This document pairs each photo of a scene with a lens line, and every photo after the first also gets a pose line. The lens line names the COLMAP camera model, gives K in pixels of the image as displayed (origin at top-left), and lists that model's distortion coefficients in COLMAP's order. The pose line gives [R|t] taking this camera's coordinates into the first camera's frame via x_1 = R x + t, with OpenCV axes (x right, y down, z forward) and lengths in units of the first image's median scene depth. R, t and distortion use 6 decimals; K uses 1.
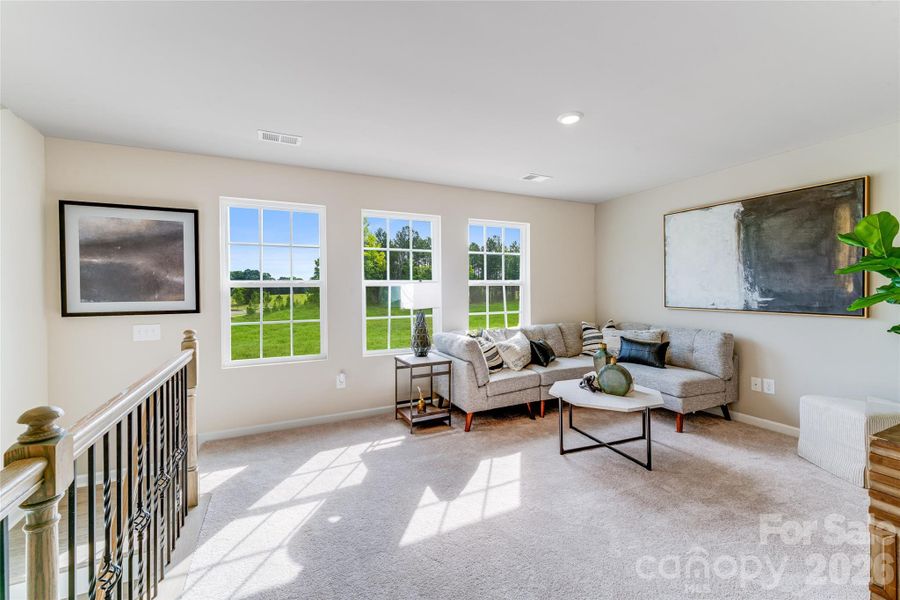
lens RADIAL K [[364.3, 0, 446.8], [0, 364.3, 301.2], [0, 0, 1]] dist [0.000899, 0.000185]
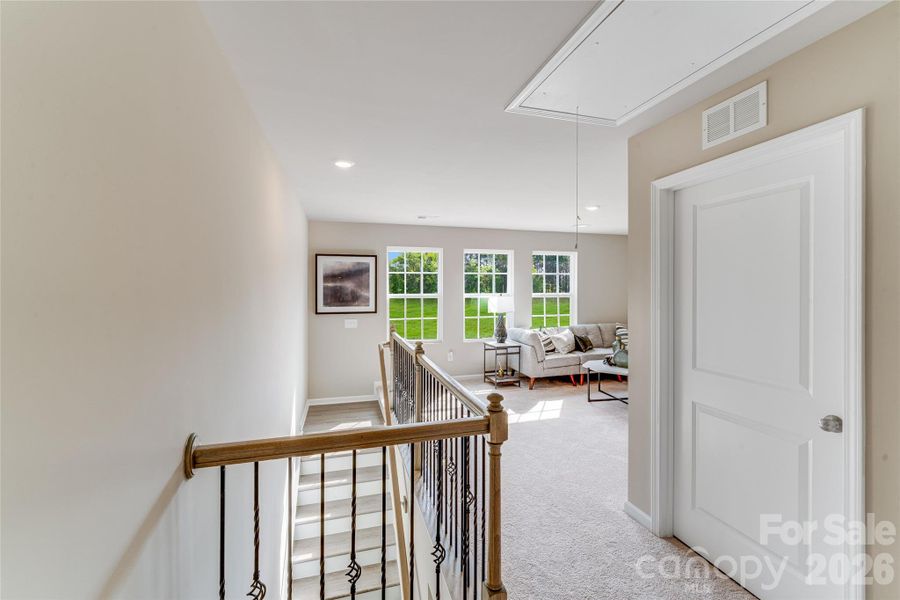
lens RADIAL K [[364.3, 0, 446.8], [0, 364.3, 301.2], [0, 0, 1]] dist [0.000899, 0.000185]
pose [[0.985920, 0.010702, -0.166873, -0.044157], [-0.010674, 0.999942, 0.001069, -0.029549], [0.166875, 0.000727, 0.985978, -0.639191]]
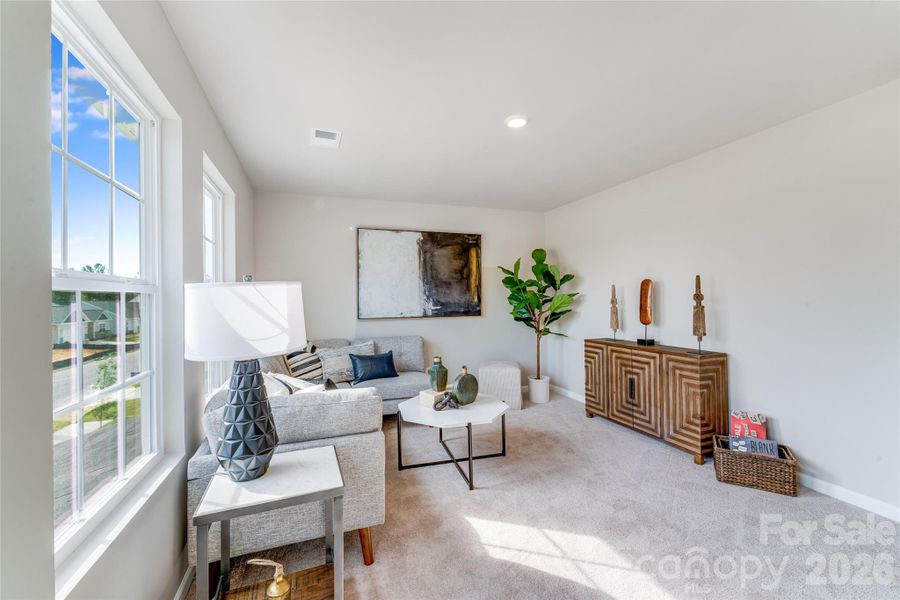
lens RADIAL K [[364.3, 0, 446.8], [0, 364.3, 301.2], [0, 0, 1]] dist [0.000899, 0.000185]
pose [[0.090597, -0.001463, 0.995887, -0.462572], [0.048801, 0.998804, -0.002972, -0.022502], [-0.994691, 0.048870, 0.090560, 0.804113]]
